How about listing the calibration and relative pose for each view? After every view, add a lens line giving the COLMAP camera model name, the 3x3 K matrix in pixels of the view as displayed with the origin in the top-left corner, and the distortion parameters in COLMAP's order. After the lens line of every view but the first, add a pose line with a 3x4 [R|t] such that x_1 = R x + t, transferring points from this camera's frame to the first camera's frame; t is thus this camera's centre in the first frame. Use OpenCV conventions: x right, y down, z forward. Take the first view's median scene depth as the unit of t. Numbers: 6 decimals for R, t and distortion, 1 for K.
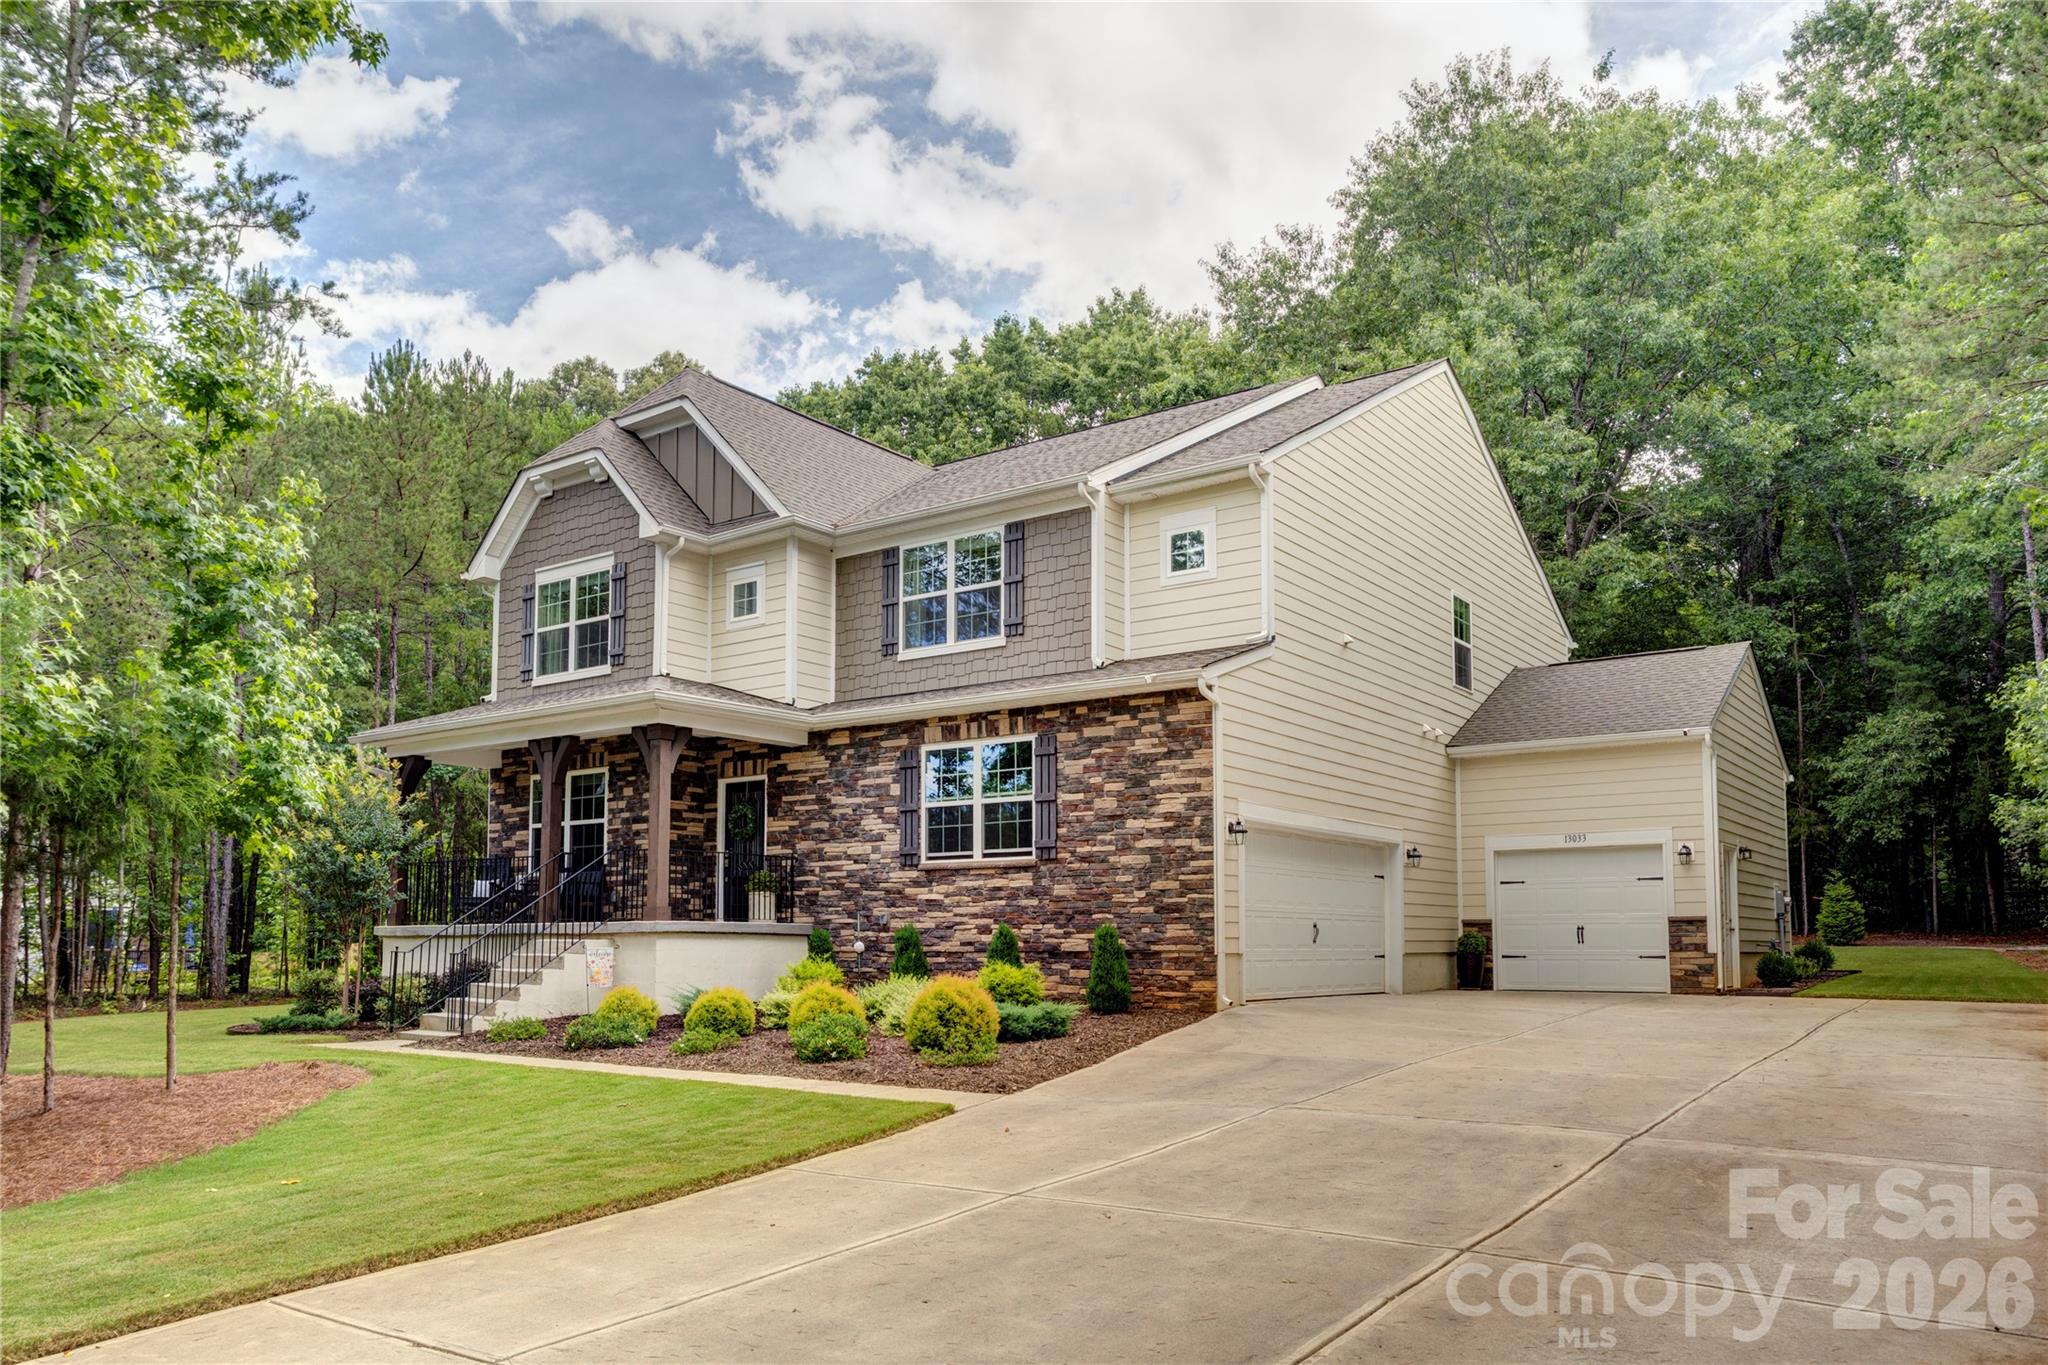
lens RADIAL K [[1458.7, 0, 1024.0], [0, 1458.7, 682.5], [0, 0, 1]] dist [-0.003503, -0.004535]
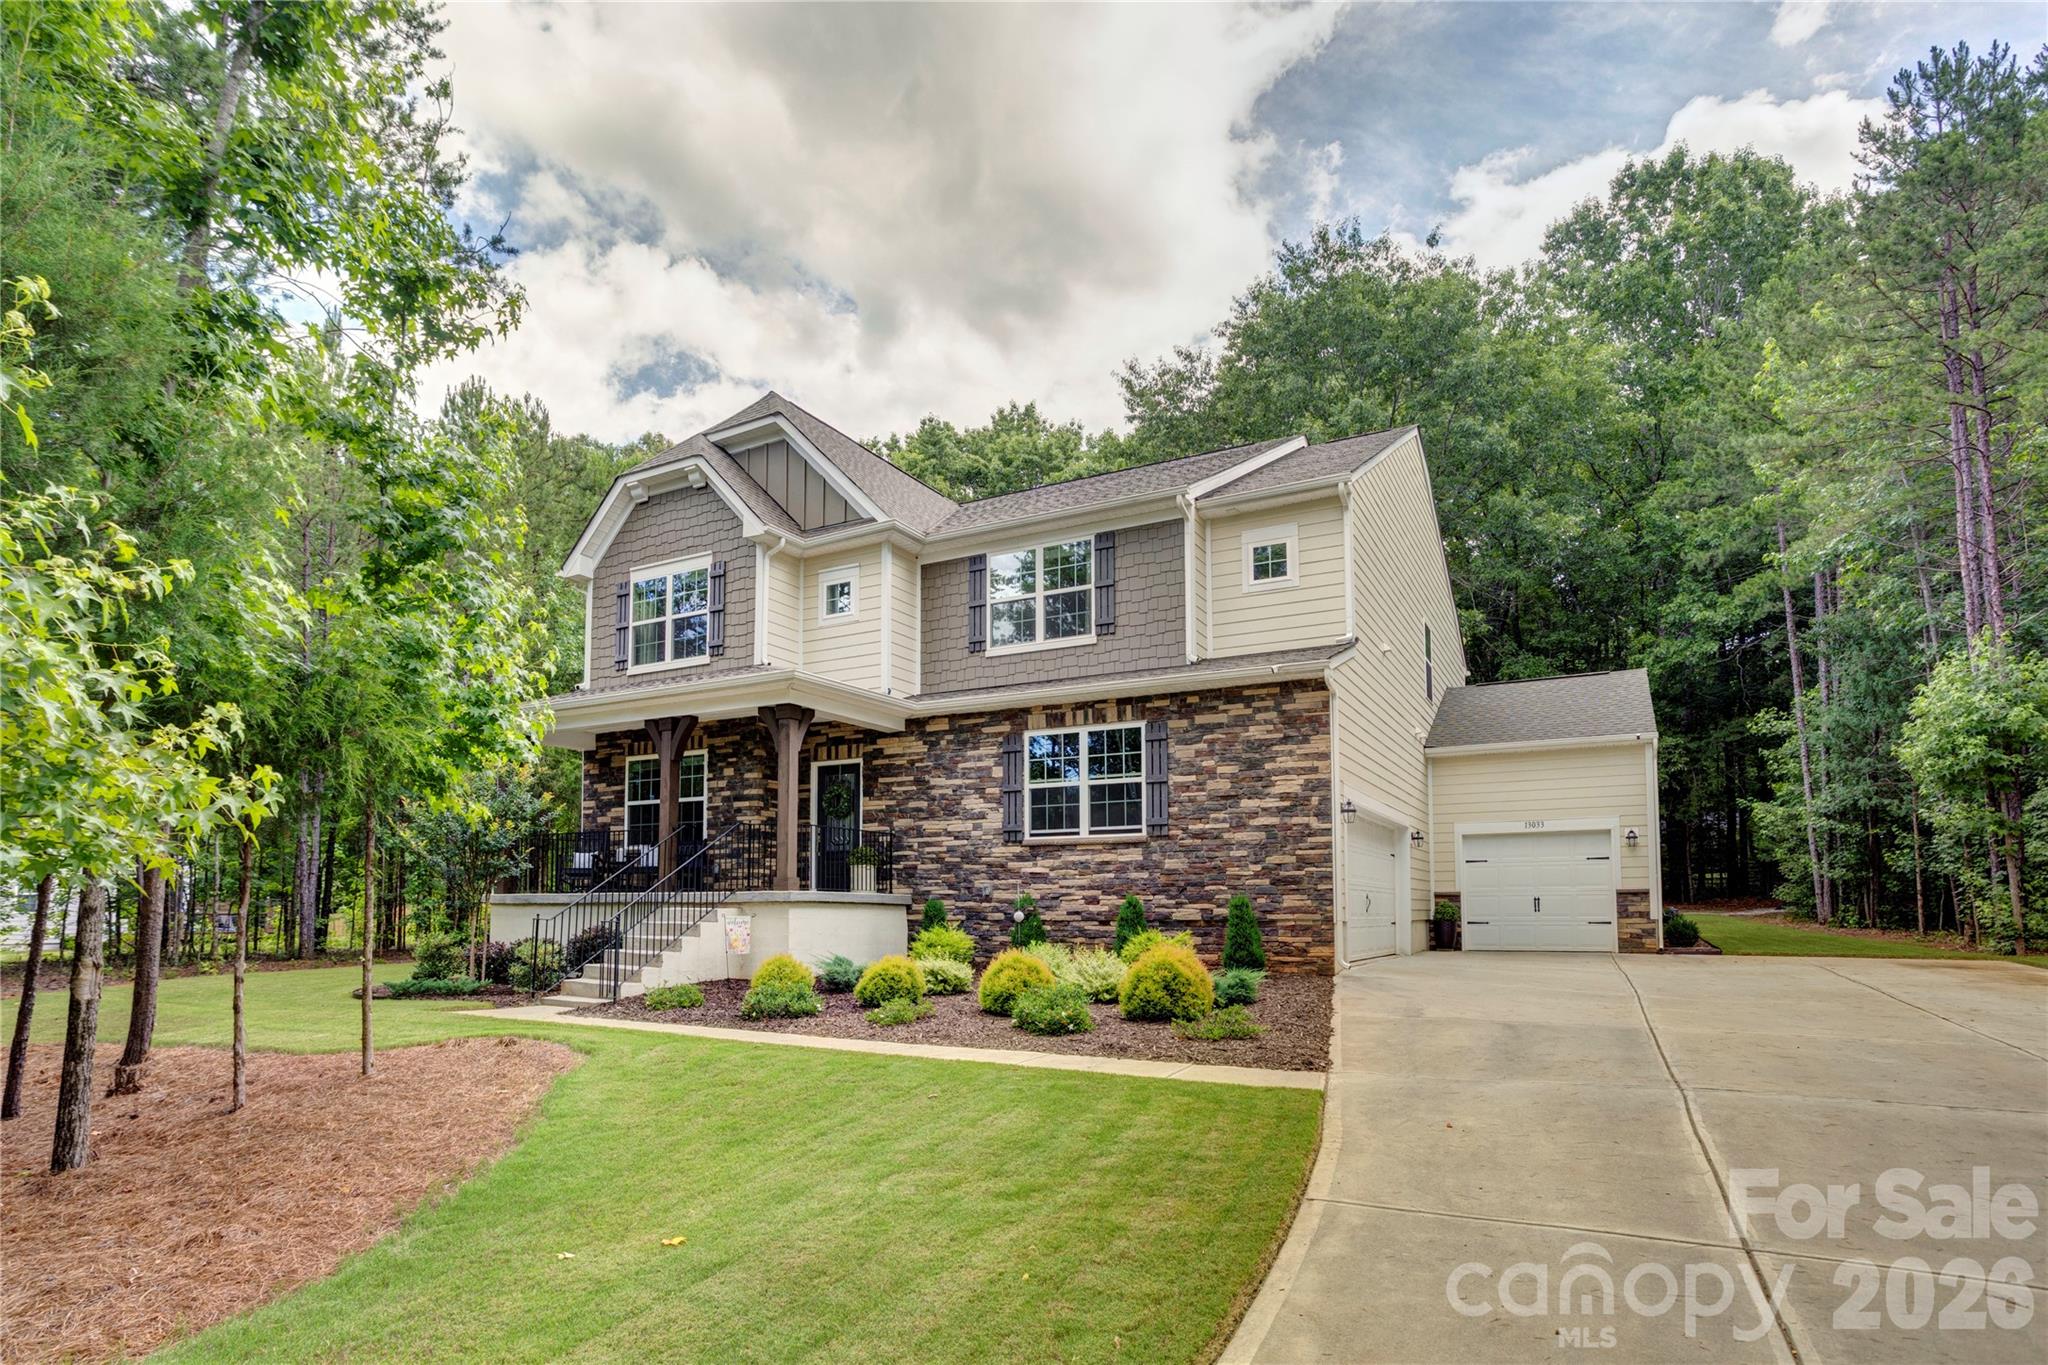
lens RADIAL K [[1088.9, 0, 1021.2], [0, 1088.9, 744.8], [0, 0, 1]] dist [-0.038672, 0.000875]
pose [[0.992158, 0.020200, 0.123351, -0.167472], [-0.023295, 0.999448, 0.023699, 0.032878], [-0.122804, -0.026387, 0.992080, 0.188639]]
